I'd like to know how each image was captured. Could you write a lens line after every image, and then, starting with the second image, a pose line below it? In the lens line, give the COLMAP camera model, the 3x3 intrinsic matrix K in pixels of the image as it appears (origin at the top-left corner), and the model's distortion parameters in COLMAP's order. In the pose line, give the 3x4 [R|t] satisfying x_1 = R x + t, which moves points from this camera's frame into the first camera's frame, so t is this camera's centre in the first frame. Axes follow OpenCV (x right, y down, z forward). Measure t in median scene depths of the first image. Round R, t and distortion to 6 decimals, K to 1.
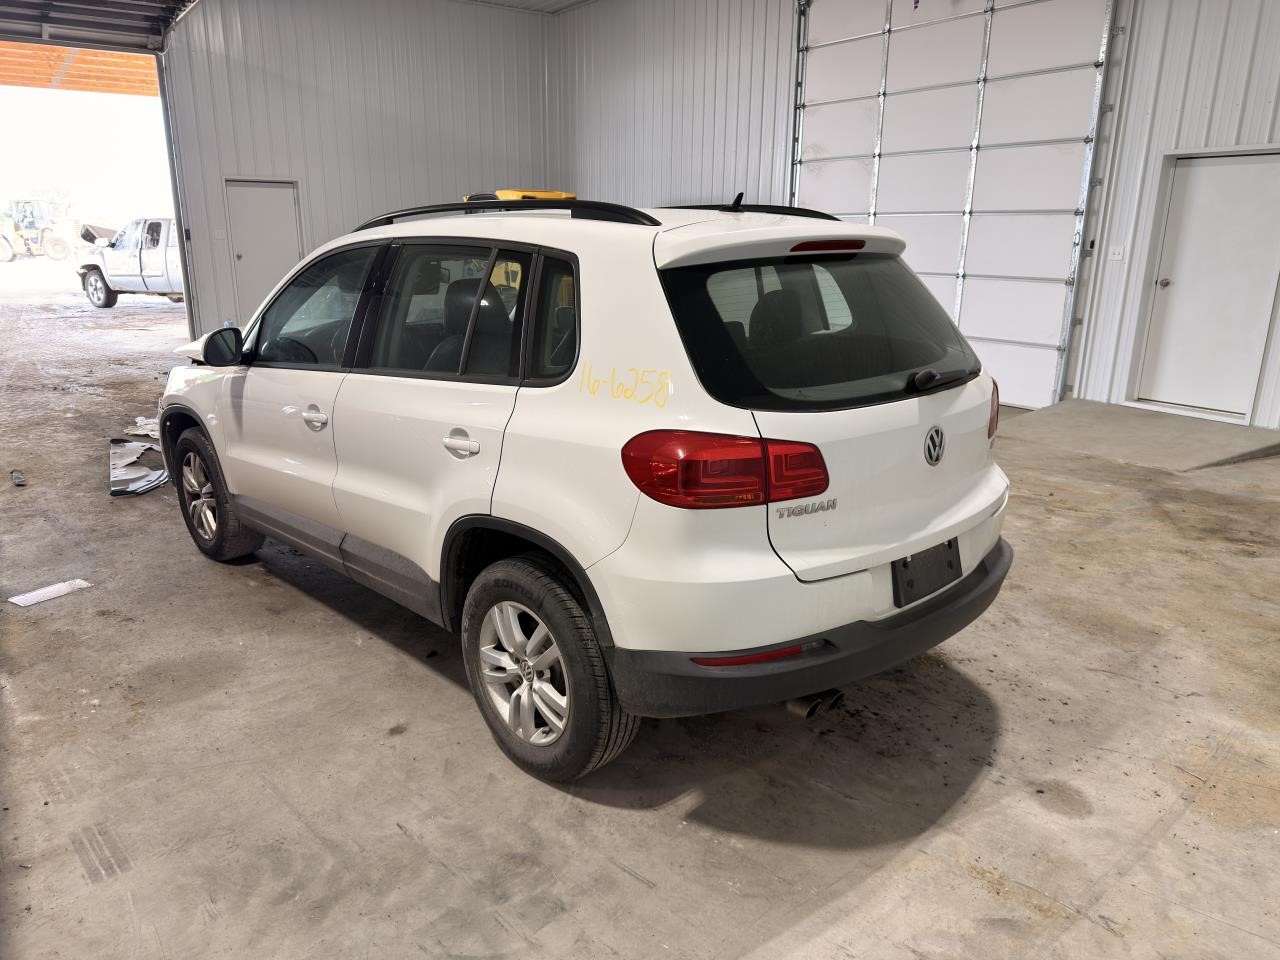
lens RADIAL K [[905.8, 0, 638.3], [0, 905.8, 474.7], [0, 0, 1]] dist [0.028673, -0.031225]
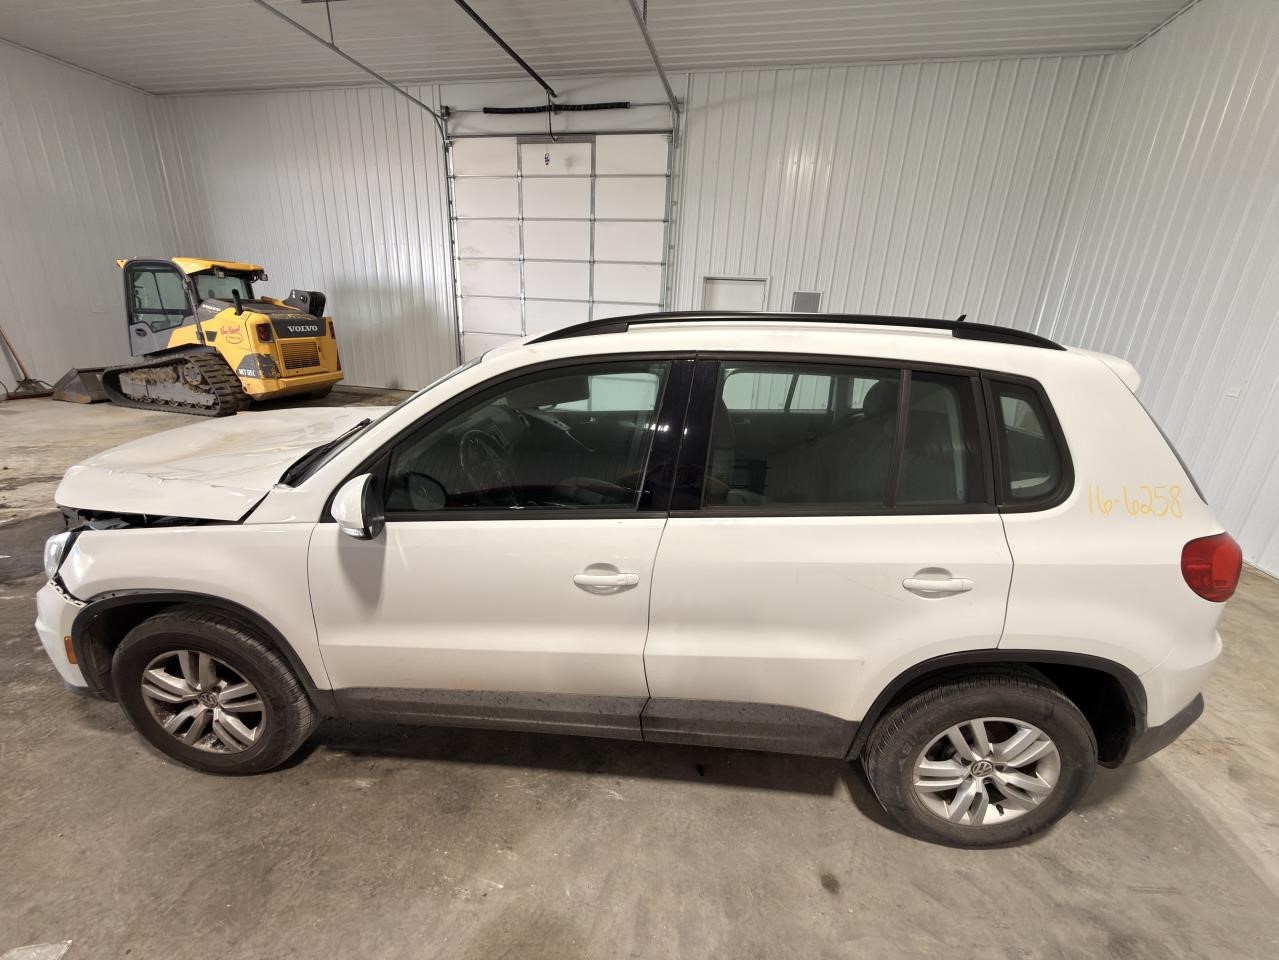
lens RADIAL K [[506.5, 0, 643.7], [0, 506.5, 476.9], [0, 0, 1]] dist [-0.002654, 0.001333]
pose [[0.745912, -0.181168, 0.640932, -0.768895], [0.134296, 0.983441, 0.121689, -0.256862], [-0.652365, -0.004695, 0.757890, 0.837877]]
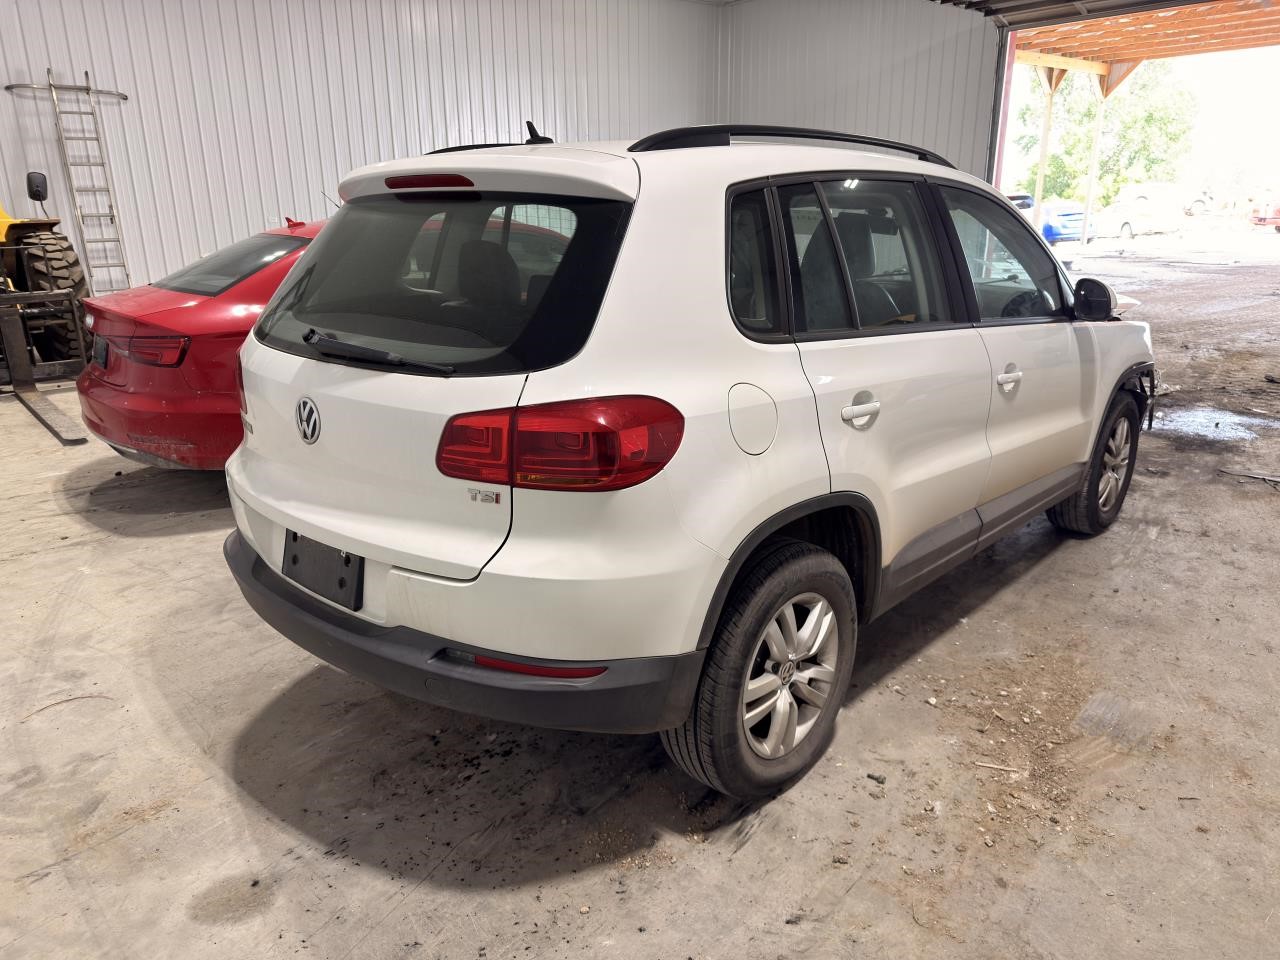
lens RADIAL K [[905.8, 0, 647.7], [0, 905.8, 486.5], [0, 0, 1]] dist [0.028673, -0.031225]
pose [[0.058667, 0.295128, -0.953655, 1.144006], [-0.248151, 0.929626, 0.272427, -0.276617], [0.966943, 0.220668, 0.127775, 1.186855]]
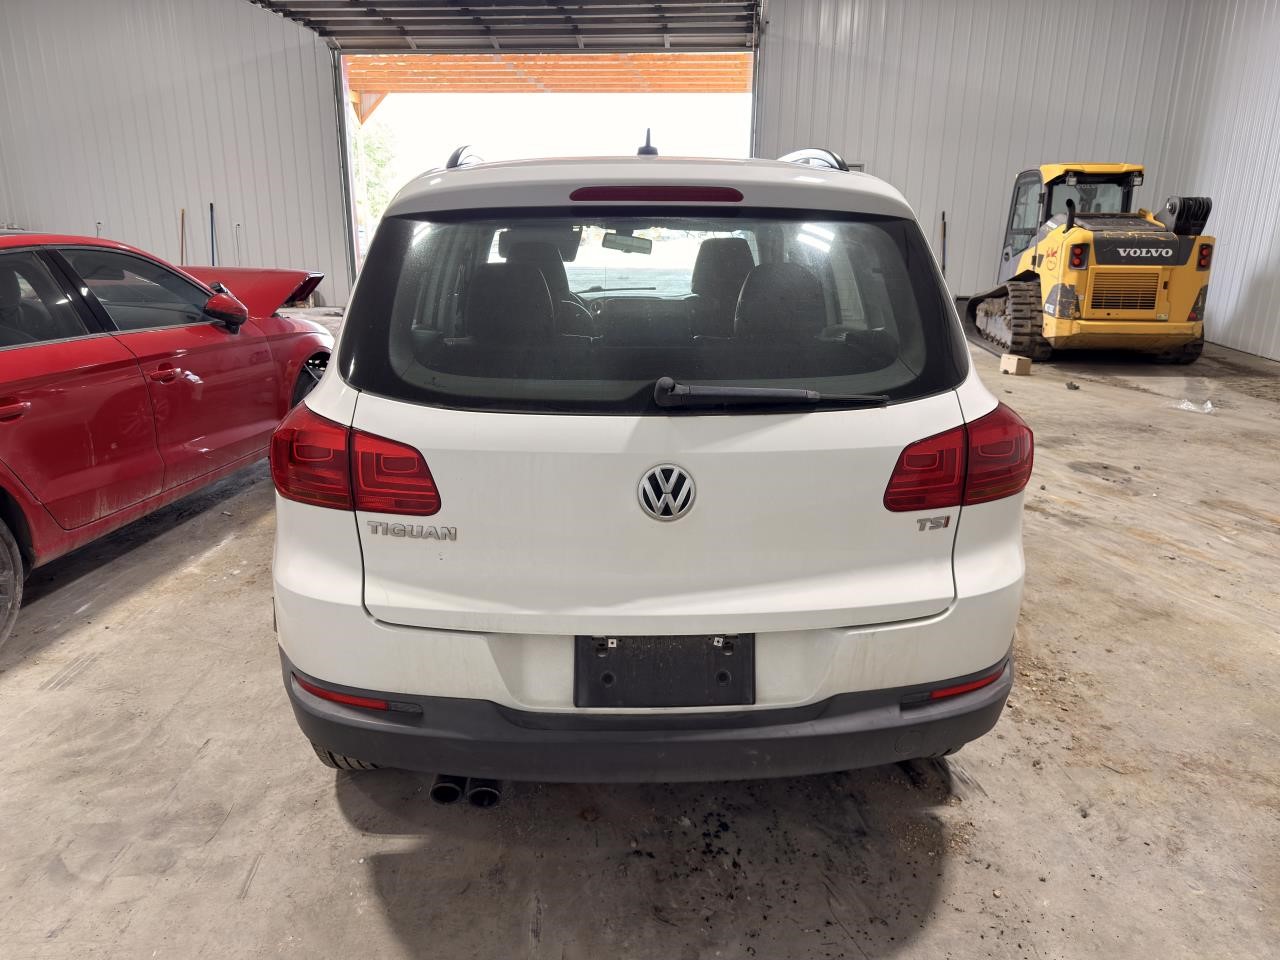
lens RADIAL K [[905.8, 0, 645.8], [0, 905.8, 478.8], [0, 0, 1]] dist [0.028673, -0.031225]
pose [[0.750930, 0.185291, -0.633854, 0.720491], [-0.176347, 0.981239, 0.077922, -0.088969], [0.636401, 0.053265, 0.769517, 0.468739]]
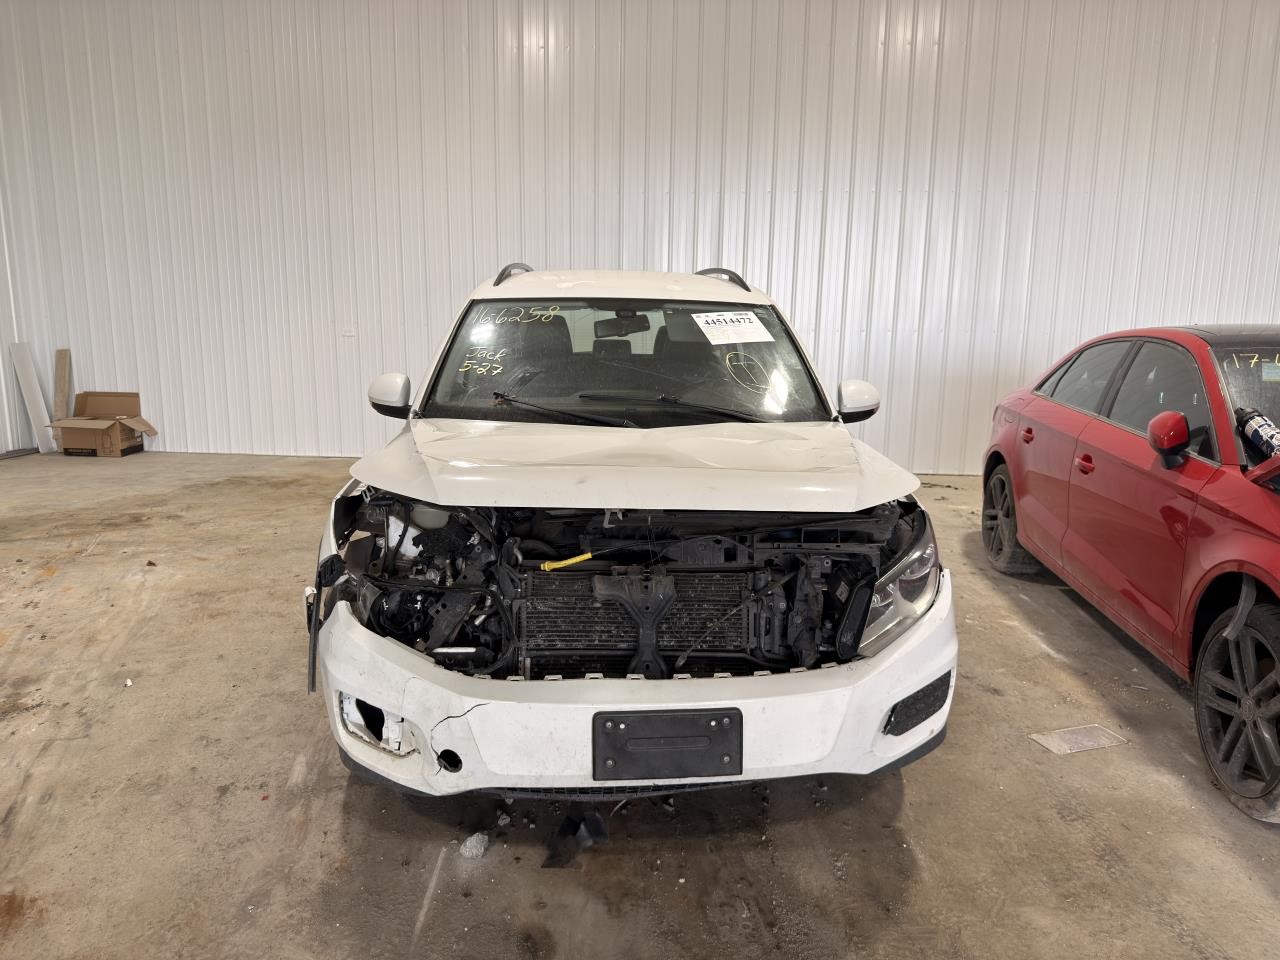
lens RADIAL K [[905.8, 0, 638.1], [0, 905.8, 481.8], [0, 0, 1]] dist [0.028673, -0.031225]
pose [[-0.751298, -0.137713, 0.645435, -1.308589], [0.151498, 0.915882, 0.371764, -0.653331], [-0.642339, 0.377088, -0.667237, 2.626179]]
